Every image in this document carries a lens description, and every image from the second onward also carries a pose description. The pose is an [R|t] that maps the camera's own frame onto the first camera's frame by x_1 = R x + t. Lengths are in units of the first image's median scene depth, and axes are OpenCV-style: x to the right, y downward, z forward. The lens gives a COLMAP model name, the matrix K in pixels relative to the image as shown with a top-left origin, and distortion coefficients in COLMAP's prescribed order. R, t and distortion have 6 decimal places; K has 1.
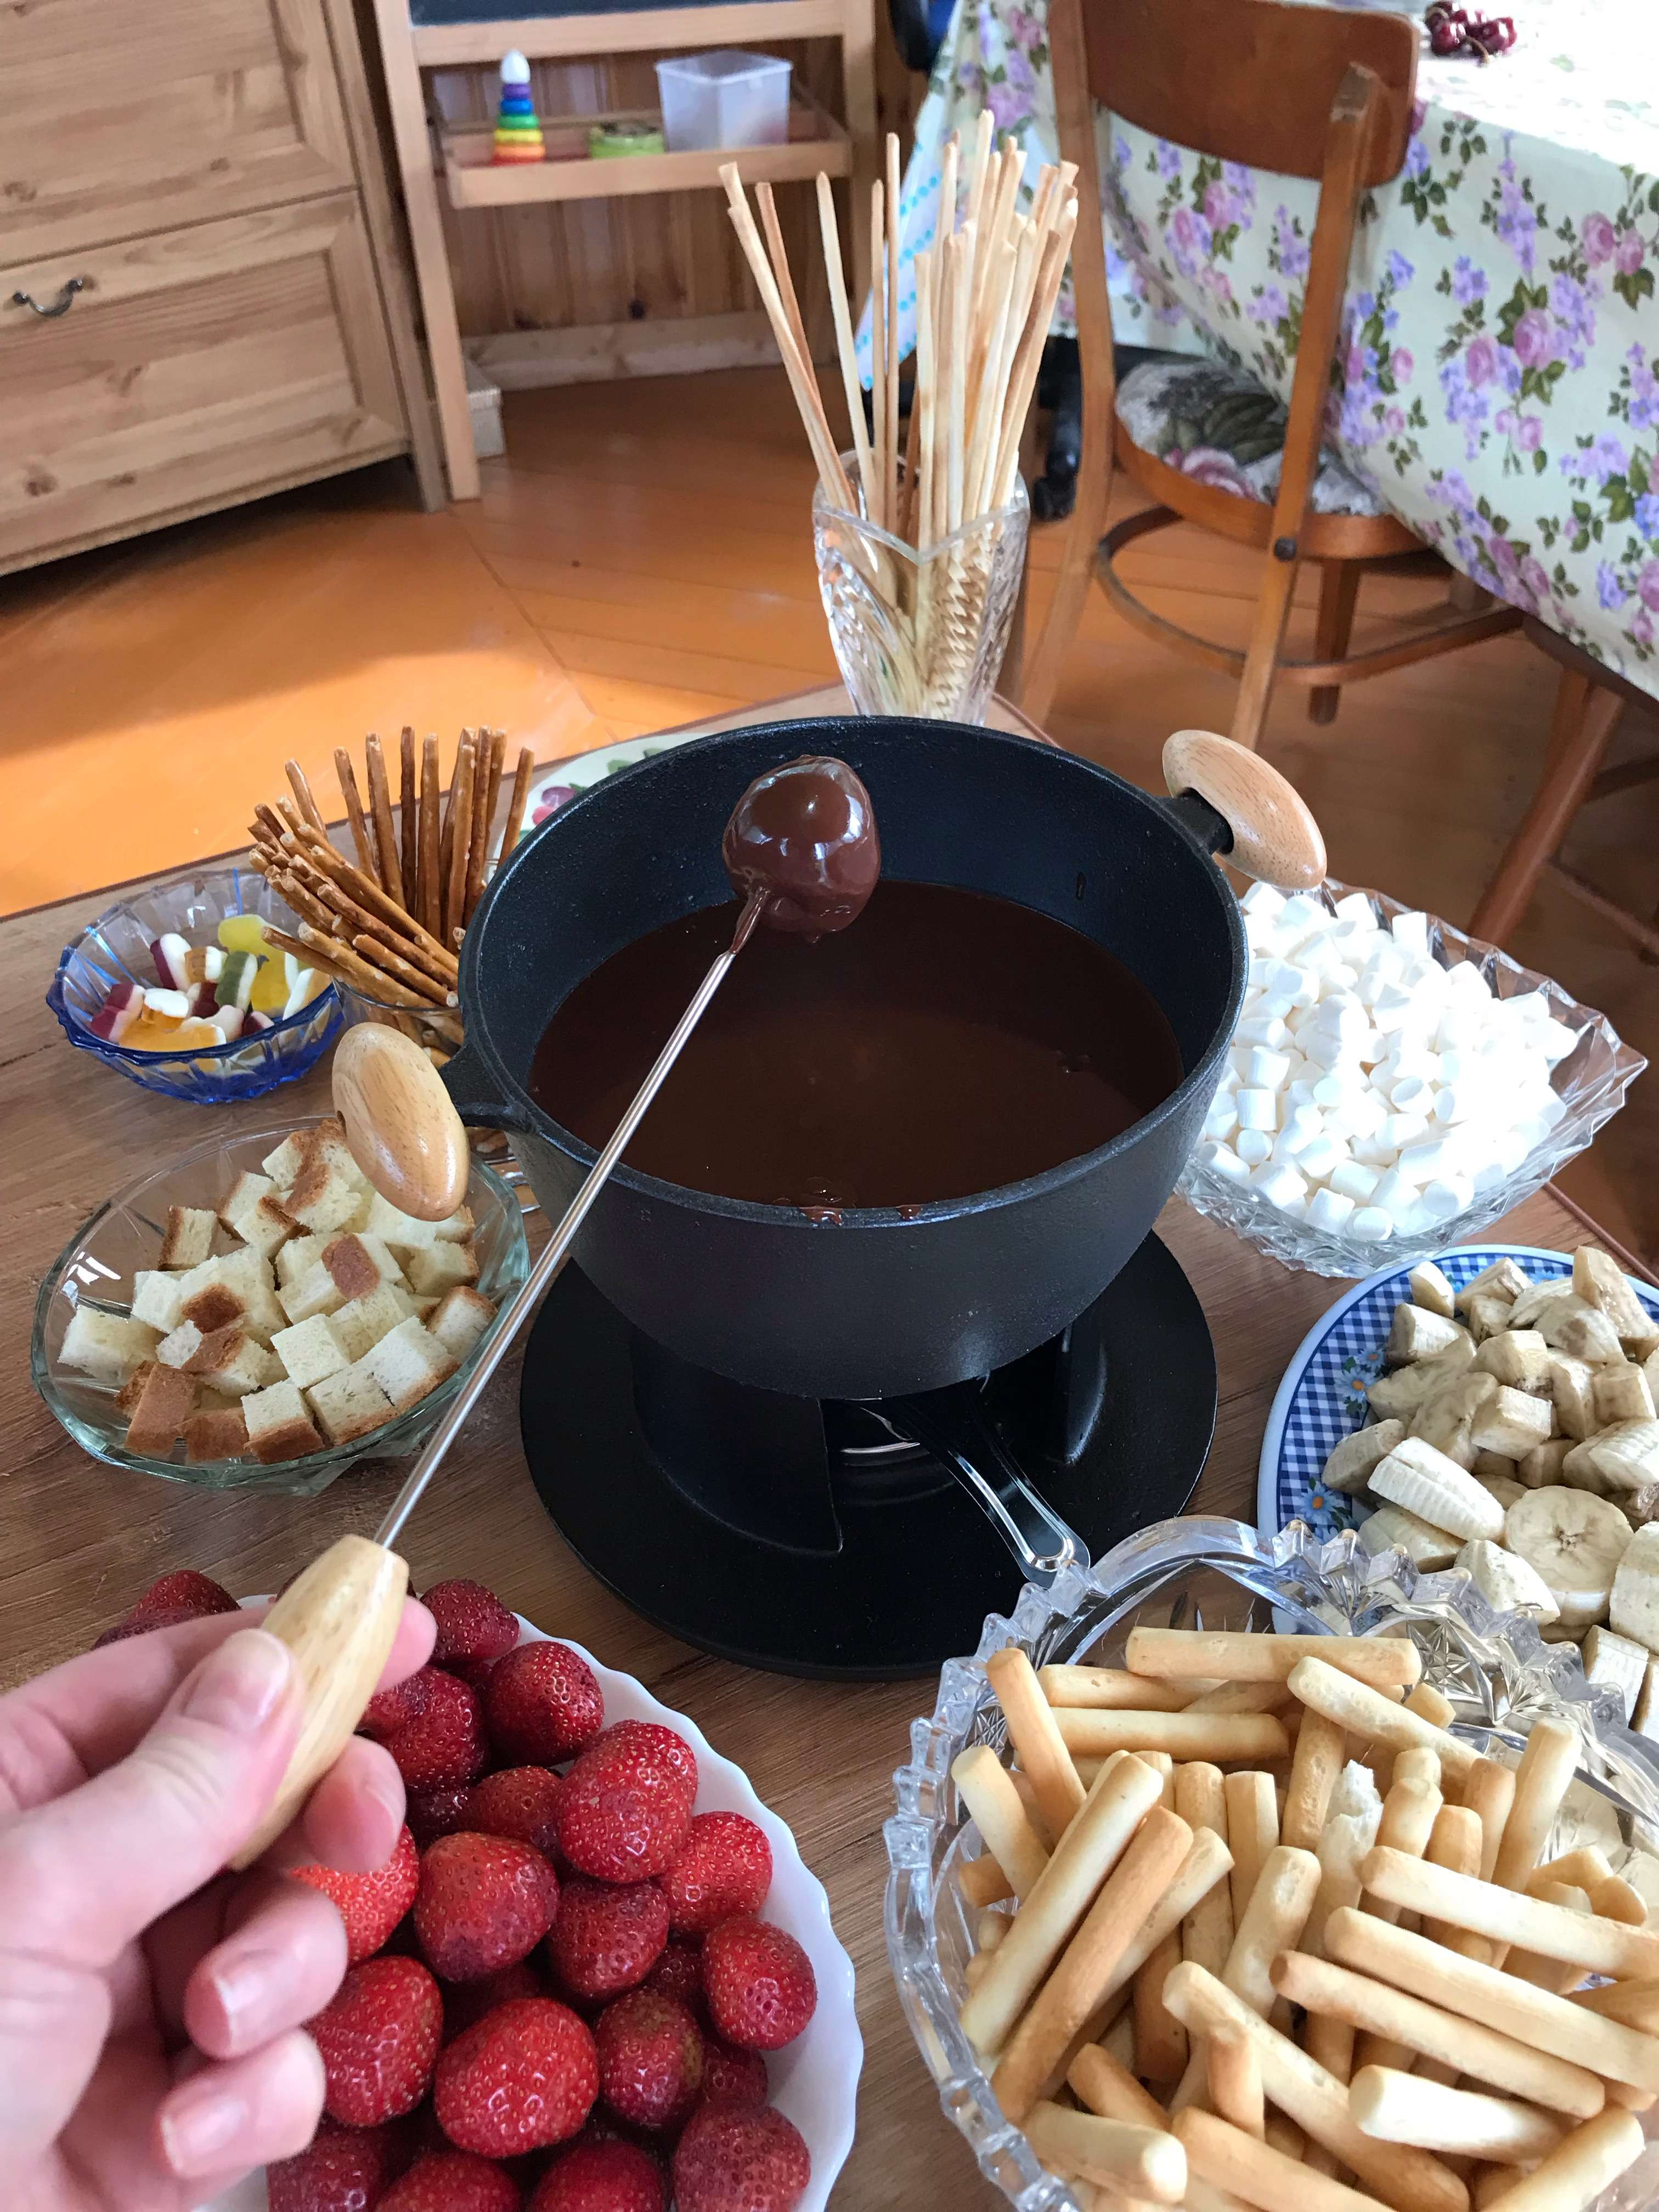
lens RADIAL K [[1816.6, 0, 844.2], [0, 1816.6, 1098.5], [0, 0, 1]] dist [-0.000728, -0.011899]
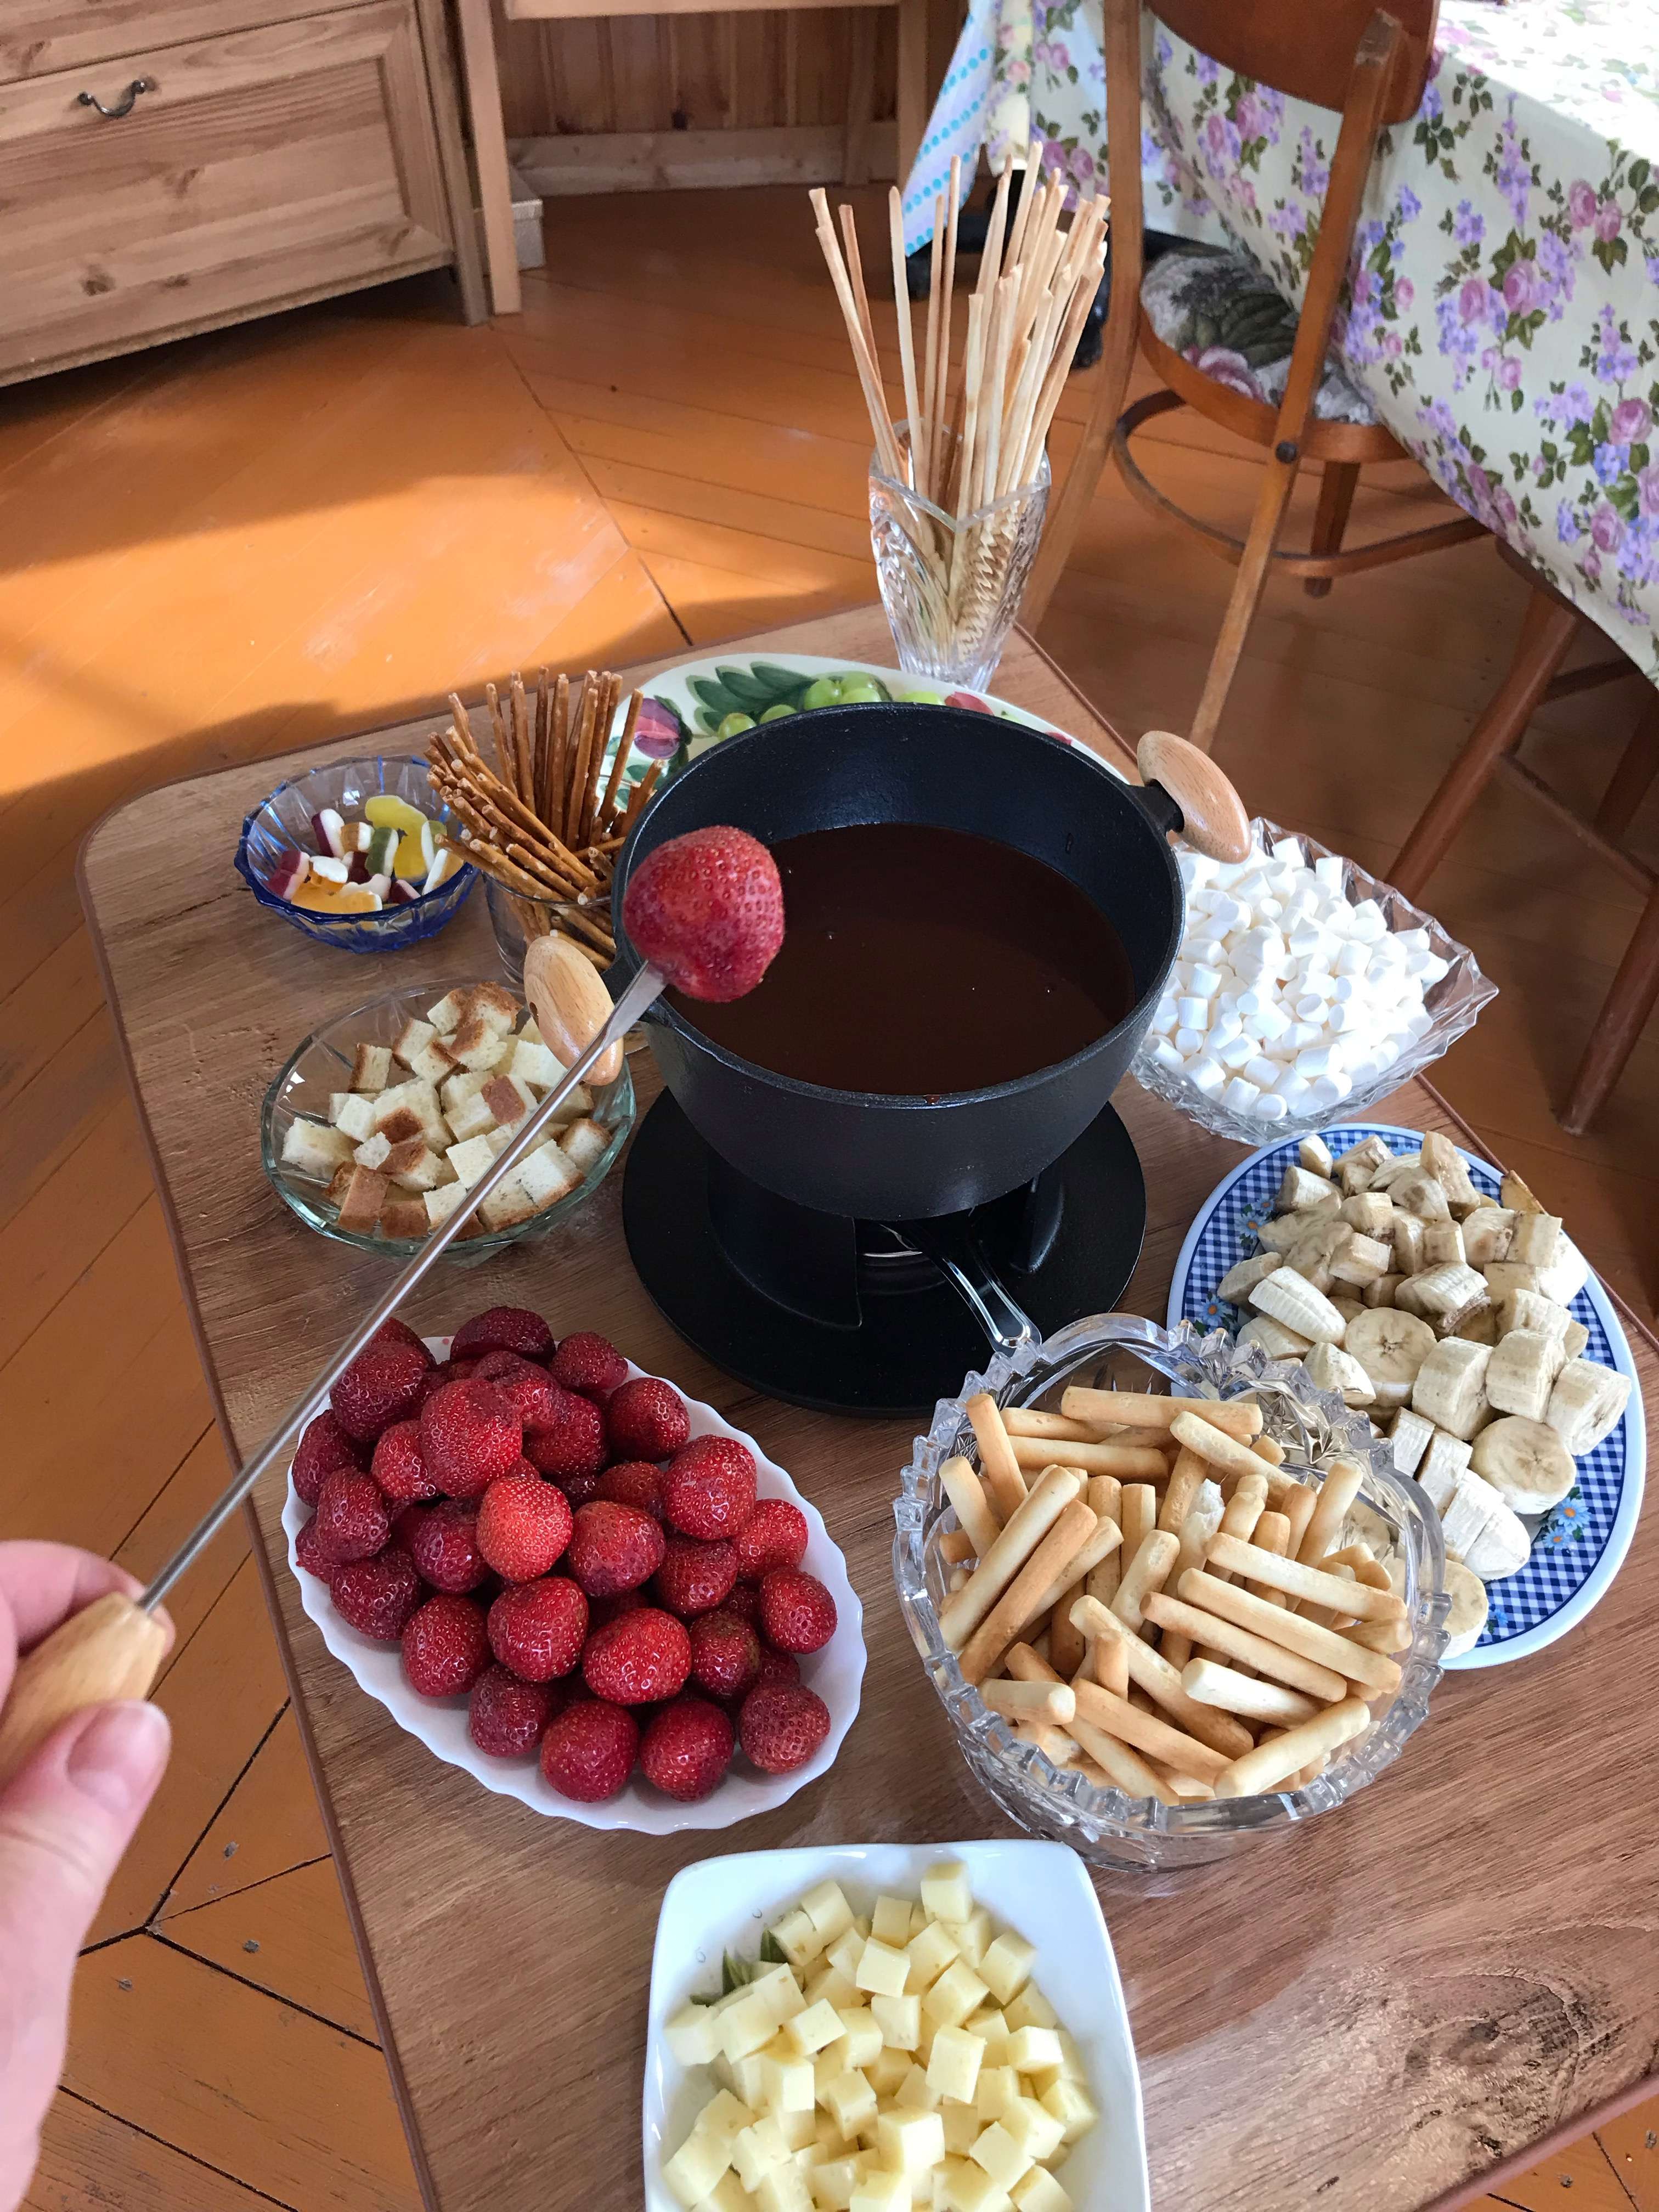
lens RADIAL K [[1816.6, 0, 818.7], [0, 1816.6, 1102.3], [0, 0, 1]] dist [-0.000728, -0.011899]
pose [[0.998695, 0.051036, -0.001737, -0.035384], [-0.050500, 0.992102, 0.114822, -0.065639], [0.007584, -0.114585, 0.993385, -0.301156]]
